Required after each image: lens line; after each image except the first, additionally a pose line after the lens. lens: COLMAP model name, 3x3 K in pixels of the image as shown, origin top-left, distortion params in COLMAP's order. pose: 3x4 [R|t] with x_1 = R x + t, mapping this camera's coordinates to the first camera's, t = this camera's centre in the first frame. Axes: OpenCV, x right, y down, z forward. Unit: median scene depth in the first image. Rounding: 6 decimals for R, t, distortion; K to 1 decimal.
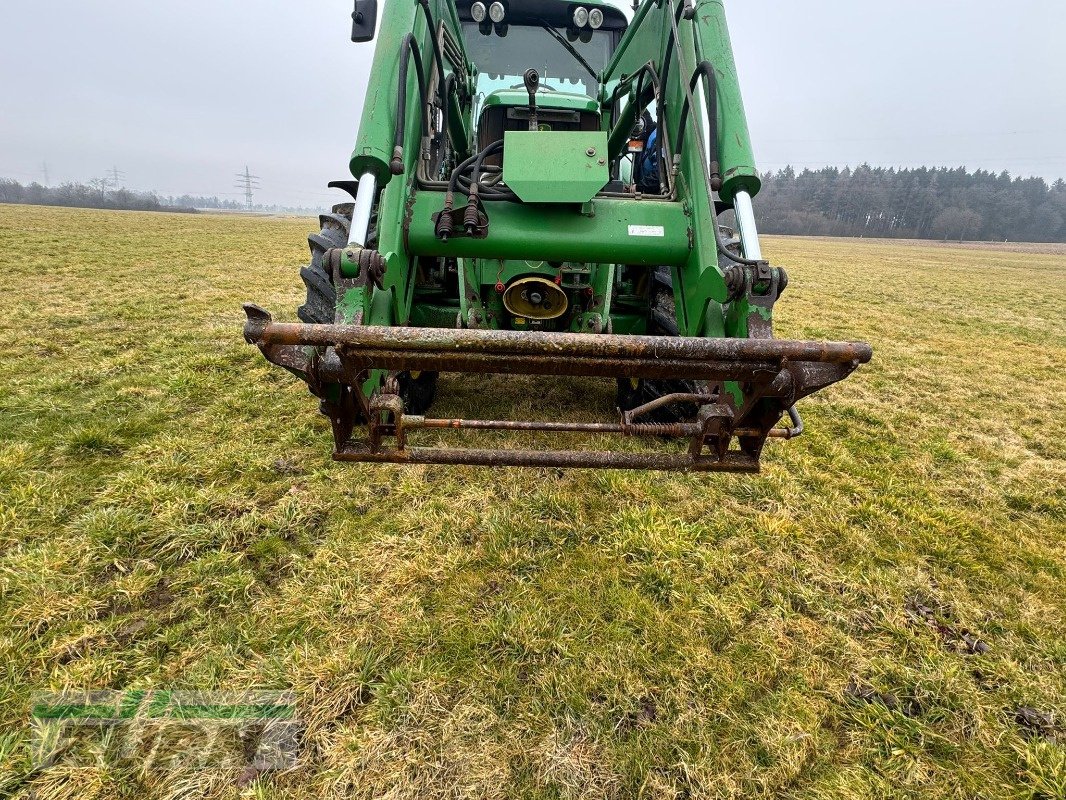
lens RADIAL K [[542.0, 0, 536.1], [0, 542.0, 398.4], [0, 0, 1]] dist [0.003580, 0.000047]
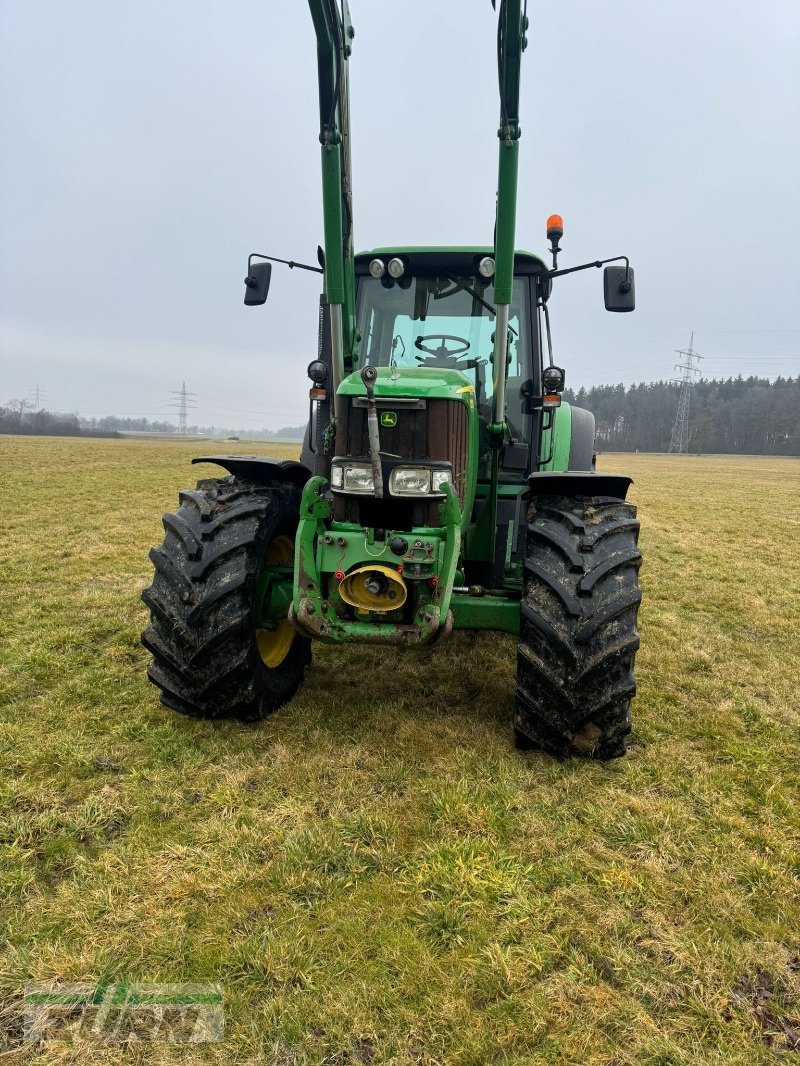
lens RADIAL K [[771.2, 0, 400.0], [0, 771.2, 533.0], [0, 0, 1]] dist [0.054495, -0.053917]
pose [[0.981363, 0.010634, -0.191870, 0.297615], [-0.048179, 0.980193, -0.192095, -0.028691], [0.186027, 0.197759, 0.962437, -0.273737]]
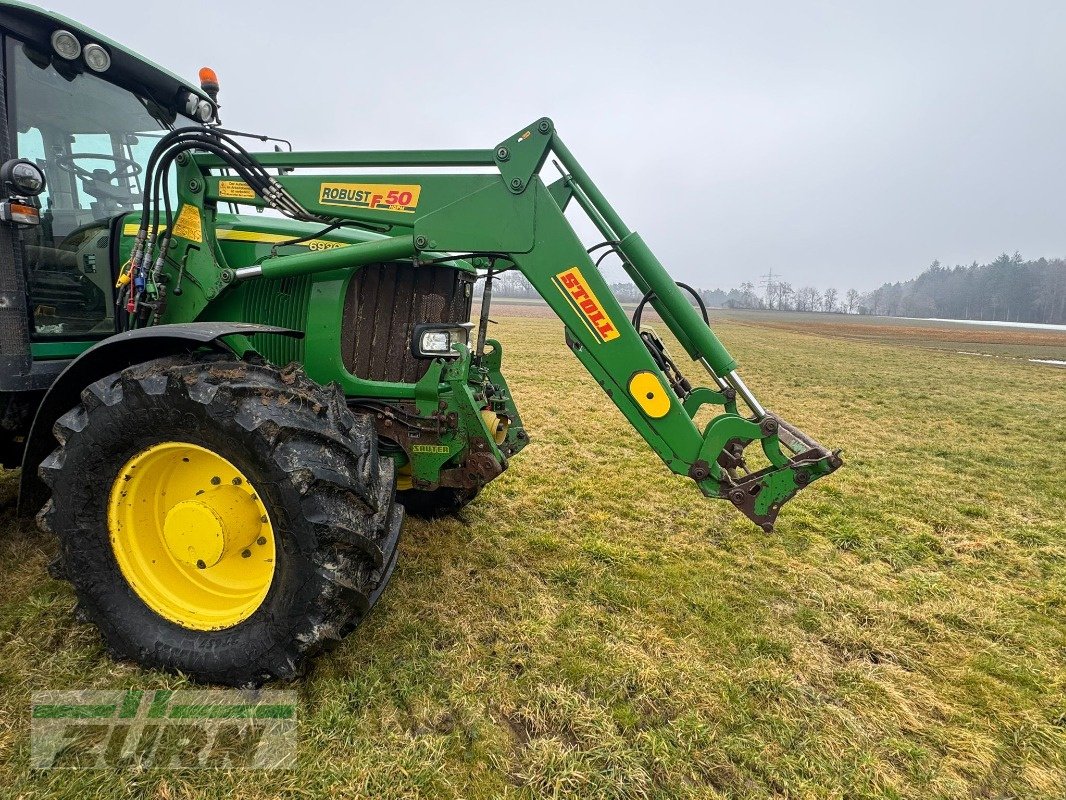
lens RADIAL K [[542.0, 0, 536.1], [0, 542.0, 398.4], [0, 0, 1]] dist [0.003580, 0.000047]
pose [[0.202488, -0.185687, 0.961519, -1.103568], [0.260513, 0.956693, 0.129893, -0.377365], [-0.943998, 0.224186, 0.242093, 0.629138]]
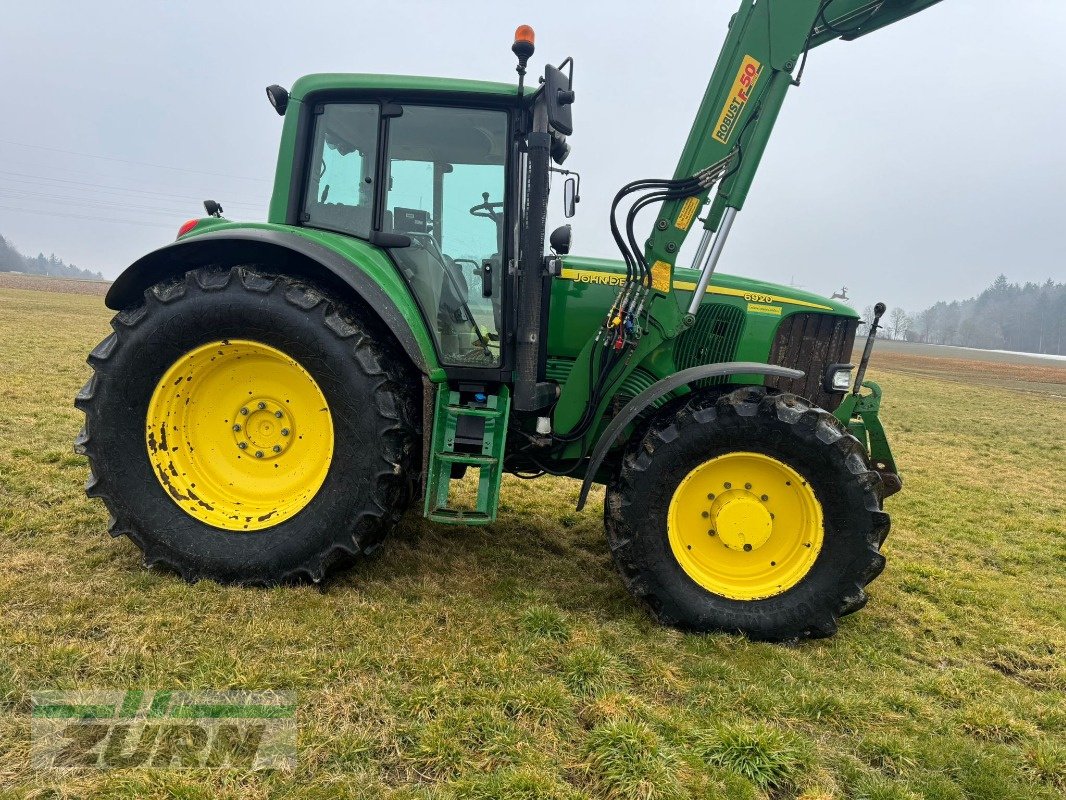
lens RADIAL K [[758.4, 0, 533.0], [0, 758.4, 400.0], [0, 0, 1]] dist [0.084409, -0.106263]
pose [[0.115425, -0.127352, 0.985119, -1.969470], [0.222953, 0.969764, 0.099244, -0.692021], [-0.967972, 0.208180, 0.140329, 1.510106]]
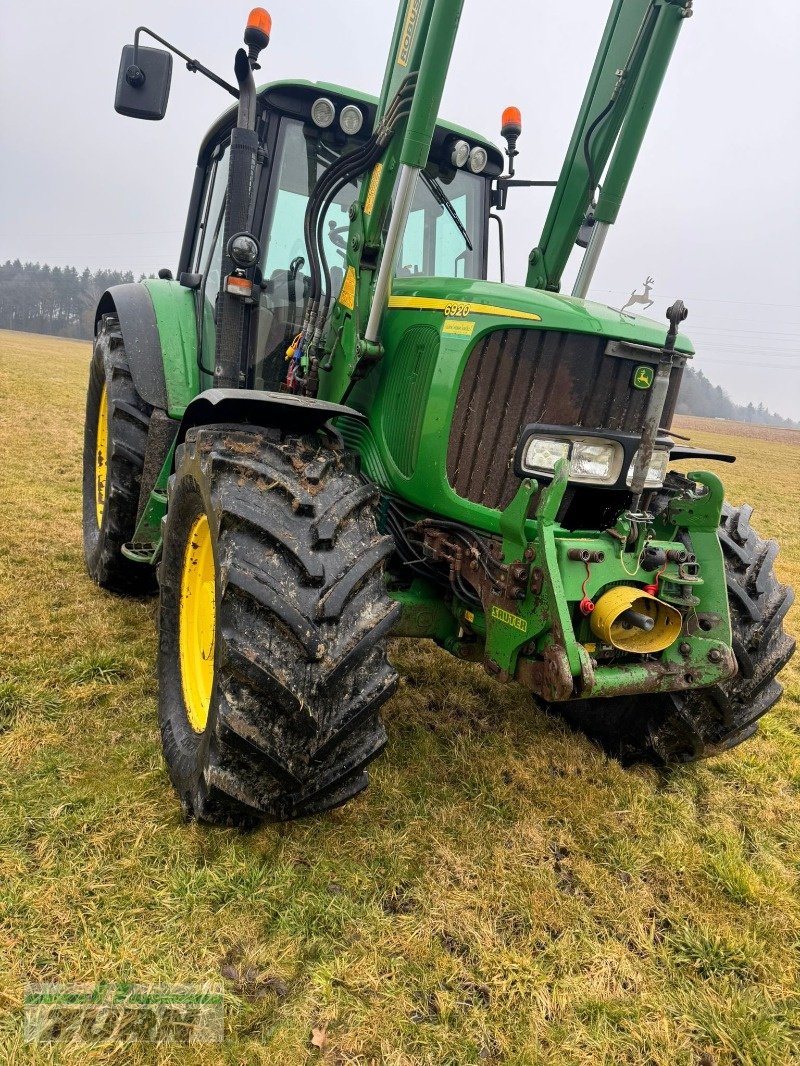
lens RADIAL K [[758.4, 0, 404.7], [0, 758.4, 536.9], [0, 0, 1]] dist [0.084409, -0.106263]
pose [[0.897795, -0.010547, 0.440287, -0.665540], [0.041933, 0.997218, -0.061619, -0.243735], [-0.438413, 0.073784, 0.895740, 0.289546]]
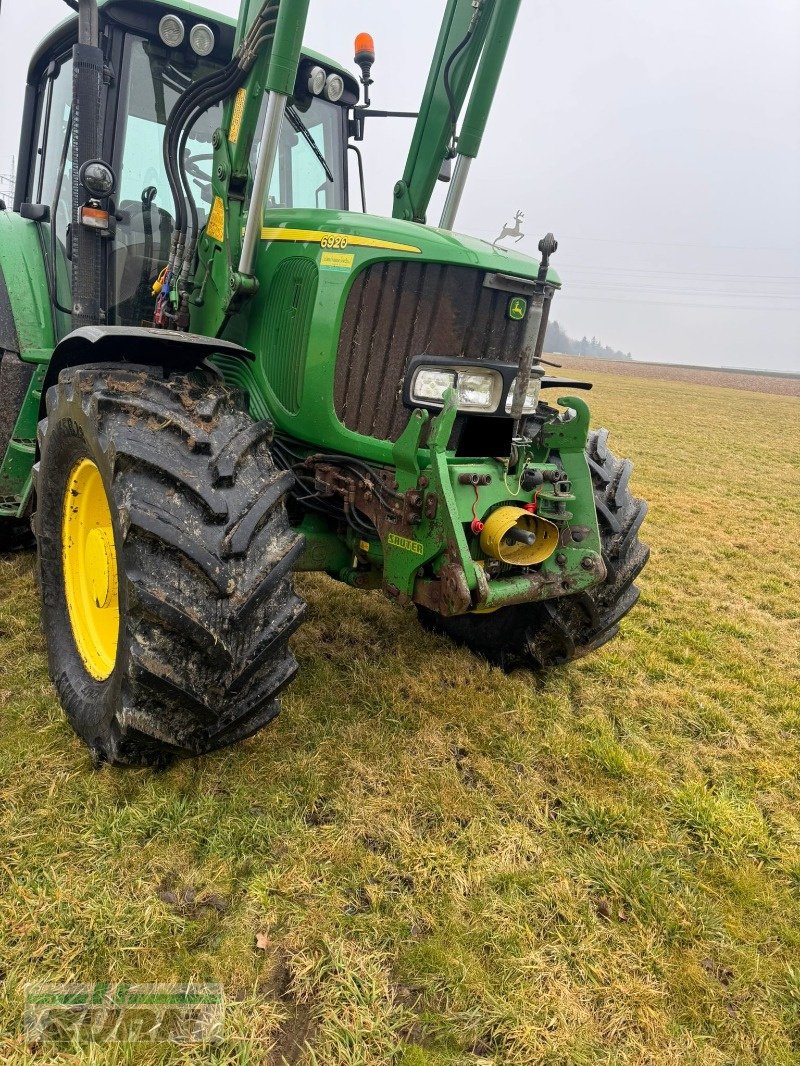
lens RADIAL K [[755.9, 0, 397.1], [0, 755.9, 532.0], [0, 0, 1]] dist [0.091219, -0.110367]
pose [[0.804135, -0.097378, 0.586416, -0.724833], [0.105633, 0.994199, 0.020241, -0.231494], [-0.584986, 0.045669, 0.809757, 0.288729]]
